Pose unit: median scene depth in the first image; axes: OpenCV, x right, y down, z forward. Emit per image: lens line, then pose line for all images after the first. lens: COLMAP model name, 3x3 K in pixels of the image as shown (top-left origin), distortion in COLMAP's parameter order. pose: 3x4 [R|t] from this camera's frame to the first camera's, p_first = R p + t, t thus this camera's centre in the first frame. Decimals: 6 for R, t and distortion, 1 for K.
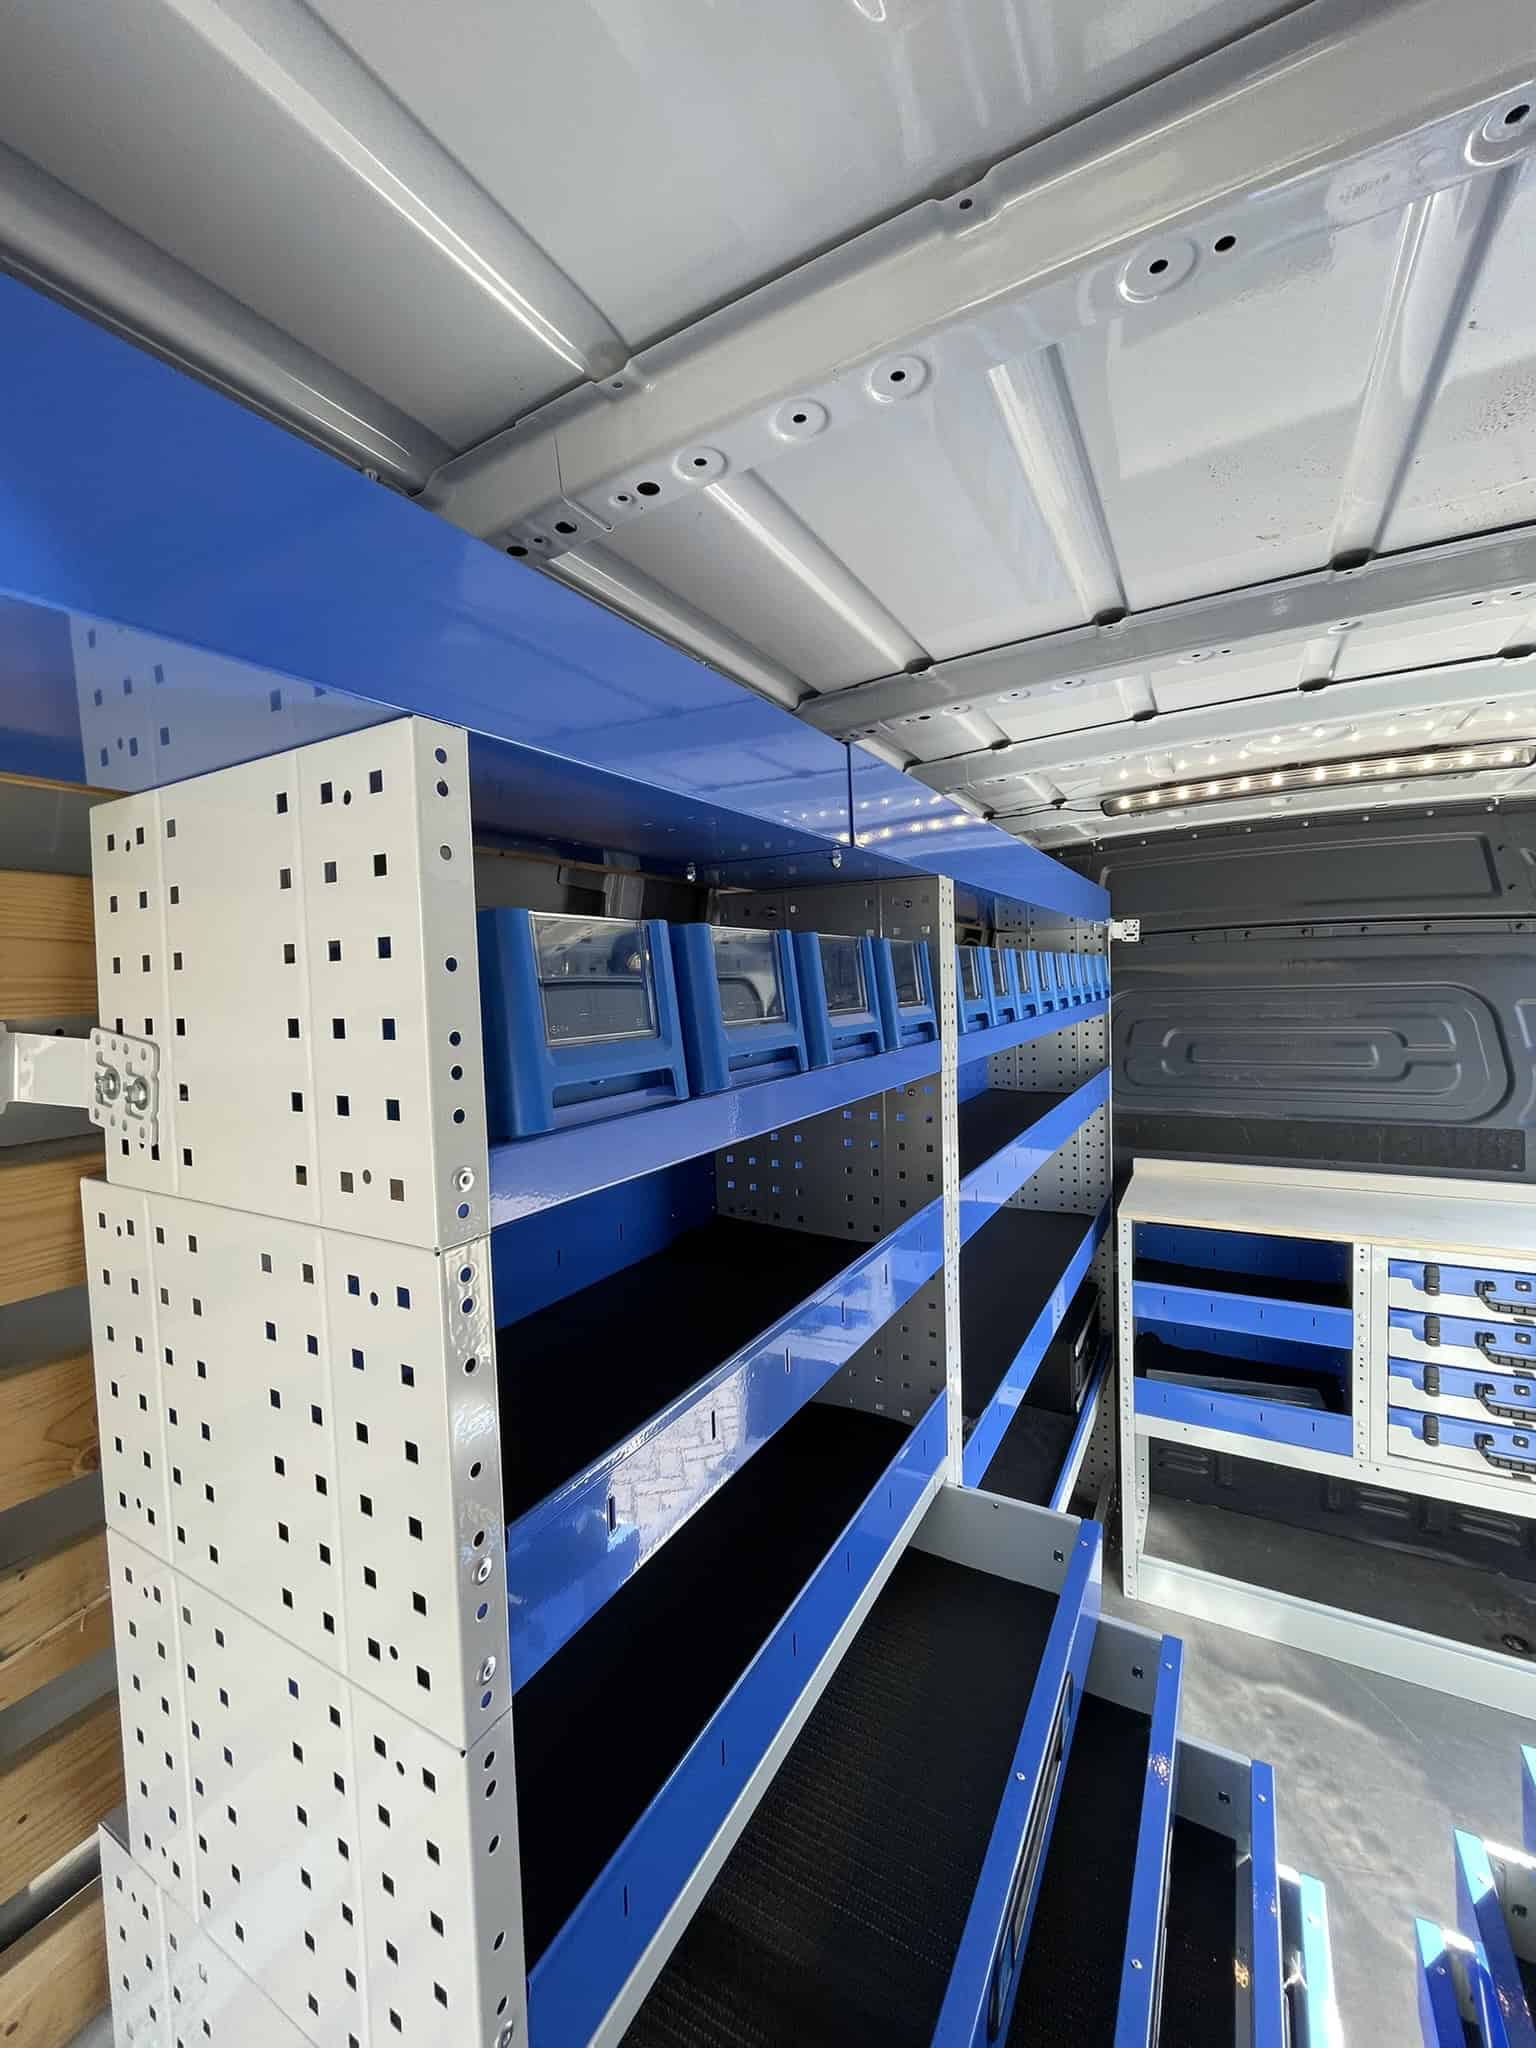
lens RADIAL K [[825.2, 0, 778.5], [0, 825.2, 1020.4], [0, 0, 1]] dist [-0.003836, 0.000178]
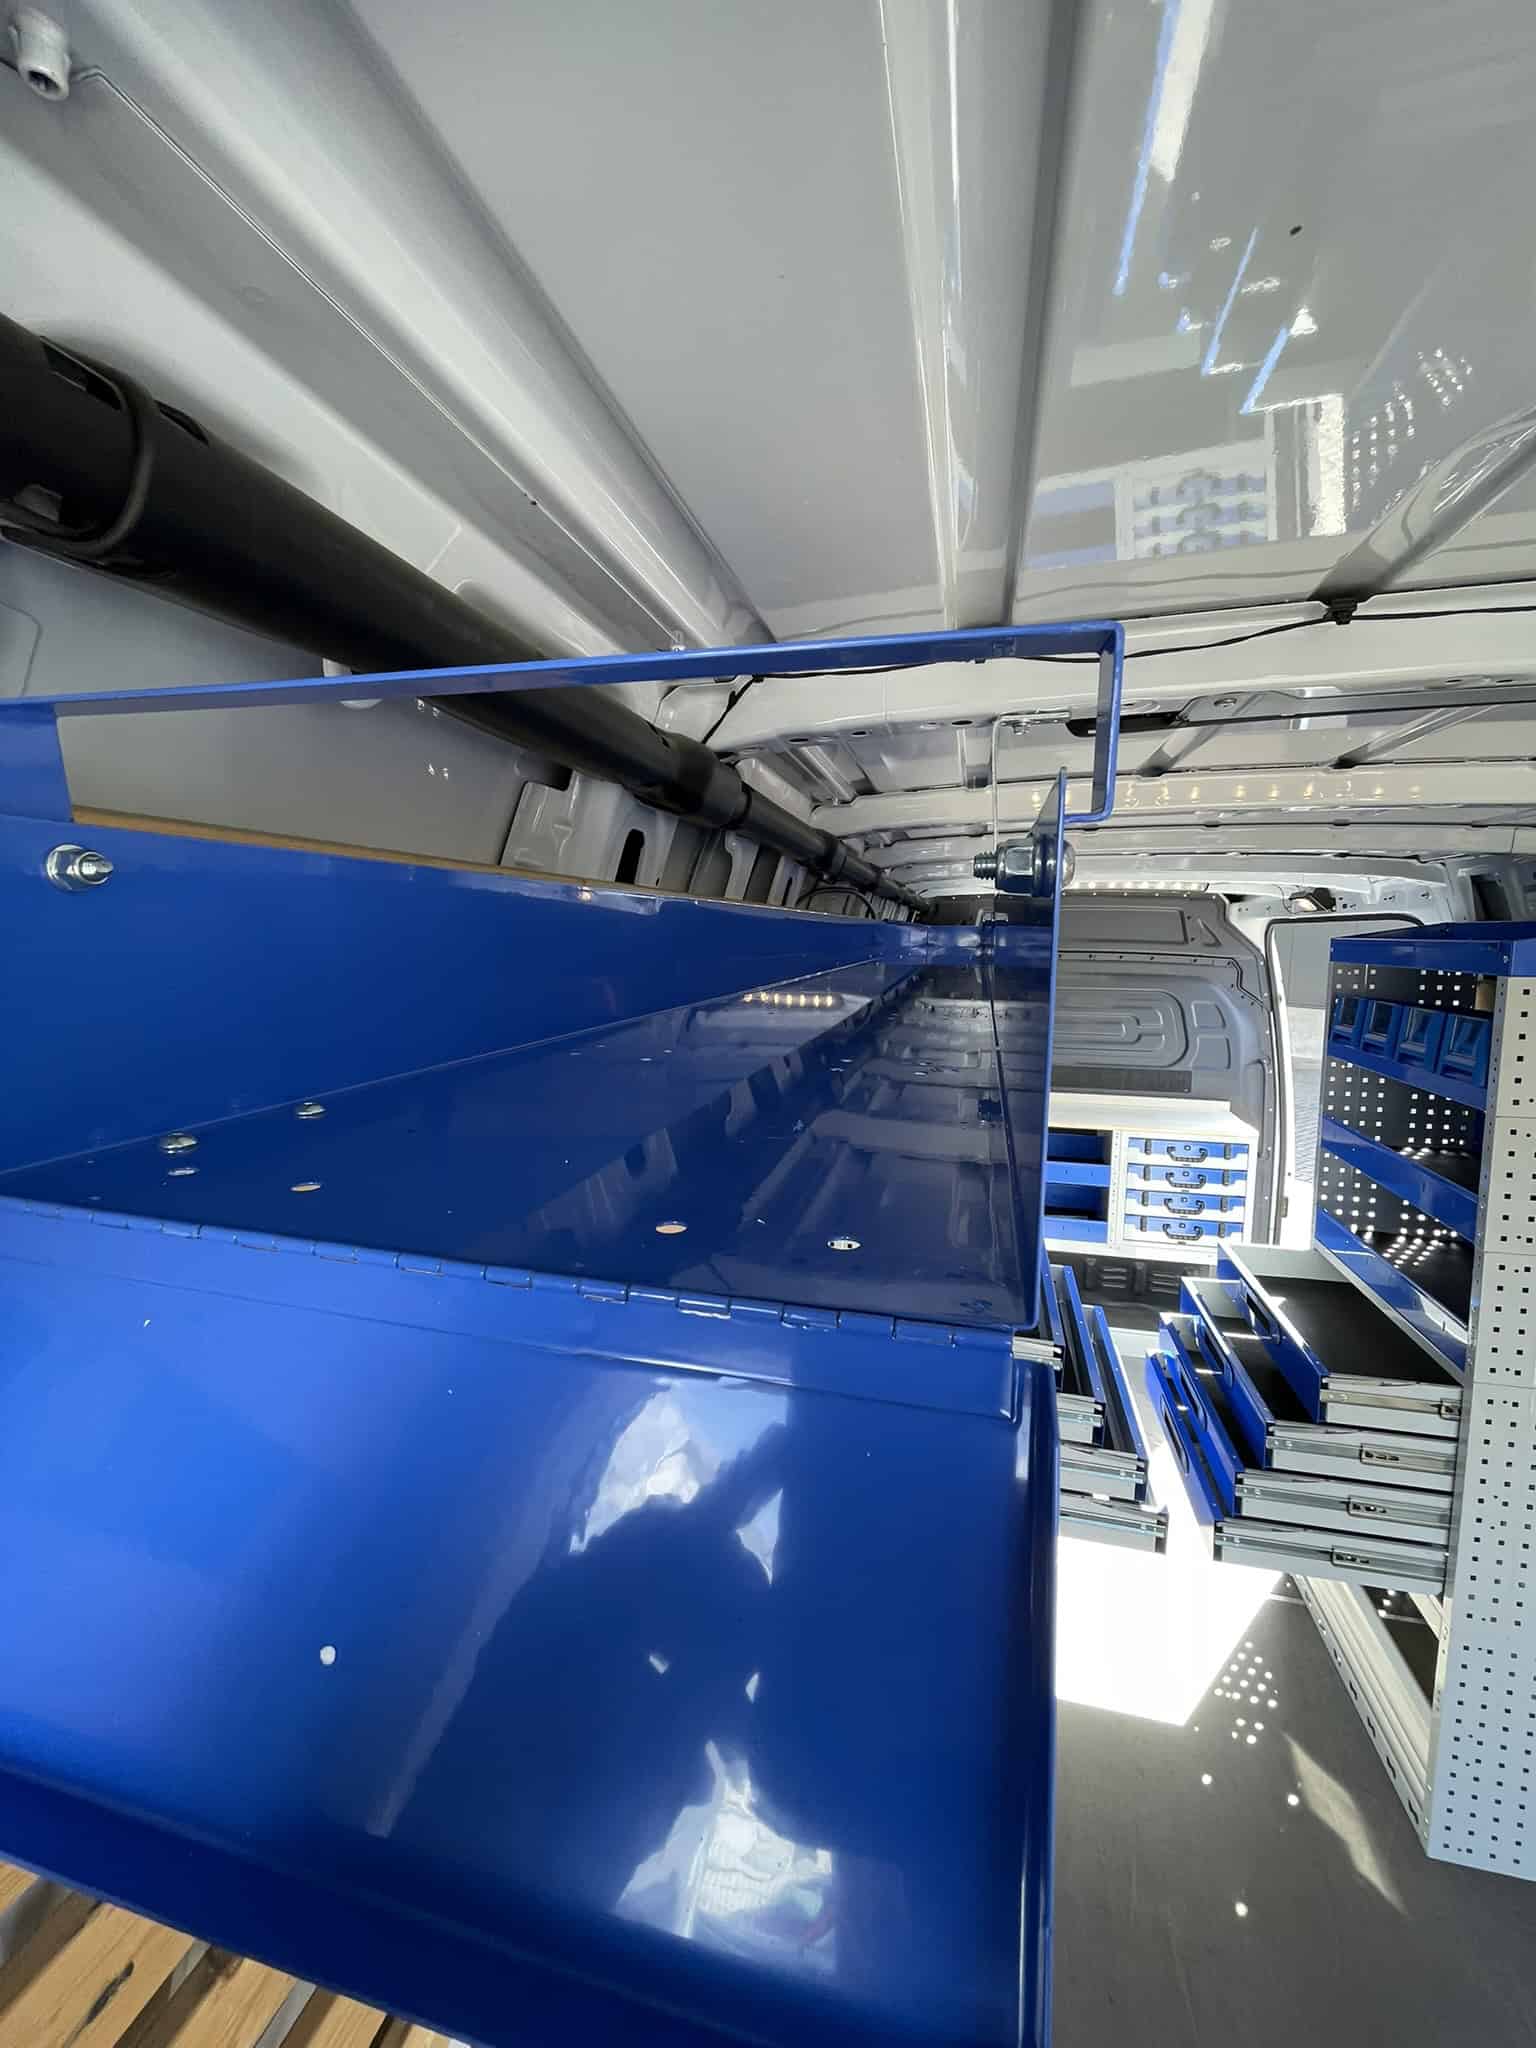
lens RADIAL K [[825.2, 0, 778.3], [0, 825.2, 1019.4], [0, 0, 1]] dist [-0.003836, 0.000178]
pose [[0.963616, 0.011724, 0.267032, -0.562445], [-0.026329, 0.998342, 0.051177, -0.061048], [-0.265990, -0.056346, 0.962328, -0.615034]]
